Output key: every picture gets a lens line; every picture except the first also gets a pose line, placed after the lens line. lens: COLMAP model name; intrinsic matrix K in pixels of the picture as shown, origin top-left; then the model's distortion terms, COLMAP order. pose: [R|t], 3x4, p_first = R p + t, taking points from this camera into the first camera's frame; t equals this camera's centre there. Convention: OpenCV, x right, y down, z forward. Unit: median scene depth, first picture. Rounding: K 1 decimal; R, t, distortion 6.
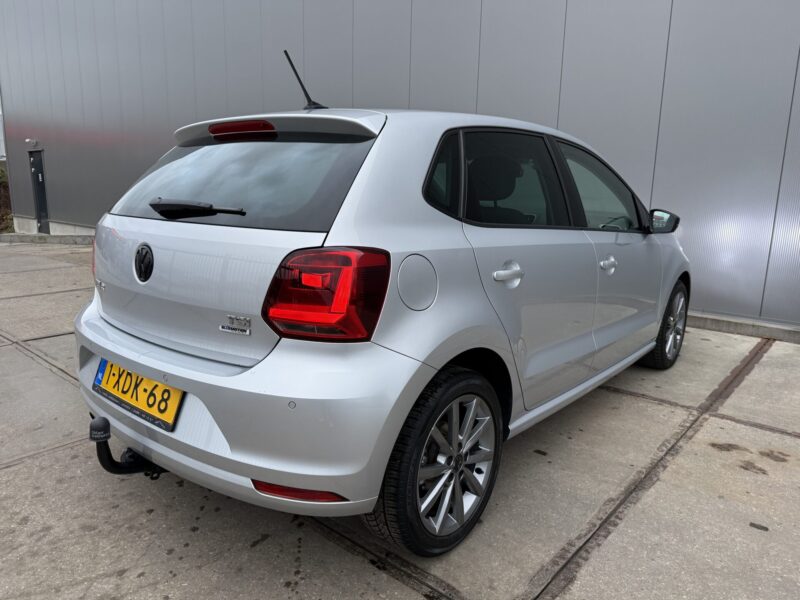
lens RADIAL K [[558.6, 0, 394.6], [0, 558.6, 298.8], [0, 0, 1]] dist [0.073796, -0.086446]
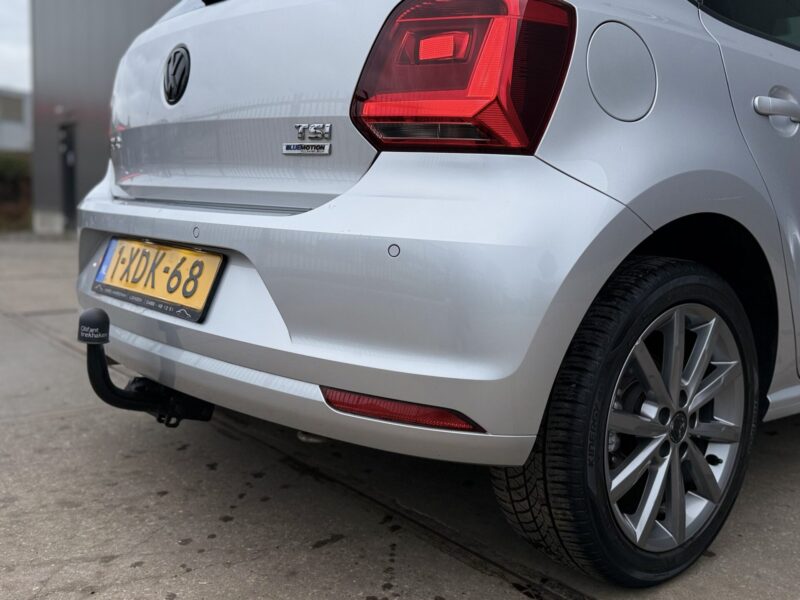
lens RADIAL K [[797.9, 0, 400.0], [0, 797.9, 300.0], [0, 0, 1]] dist [0.224775, -0.505640]
pose [[0.984965, 0.038258, -0.168464, -0.028489], [-0.050701, 0.996244, -0.070192, 0.240773], [0.165145, 0.077678, 0.983206, 0.150930]]
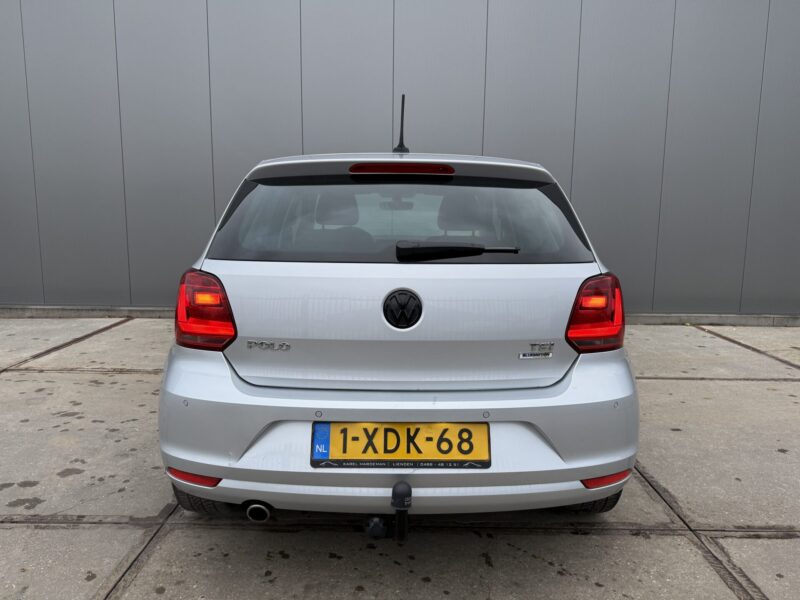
lens RADIAL K [[558.6, 0, 394.6], [0, 558.6, 298.8], [0, 0, 1]] dist [0.073796, -0.086446]
pose [[0.751261, -0.098411, 0.652627, -1.062664], [0.127778, 0.991800, 0.002467, -0.082928], [-0.647518, 0.081539, 0.757675, 0.290773]]
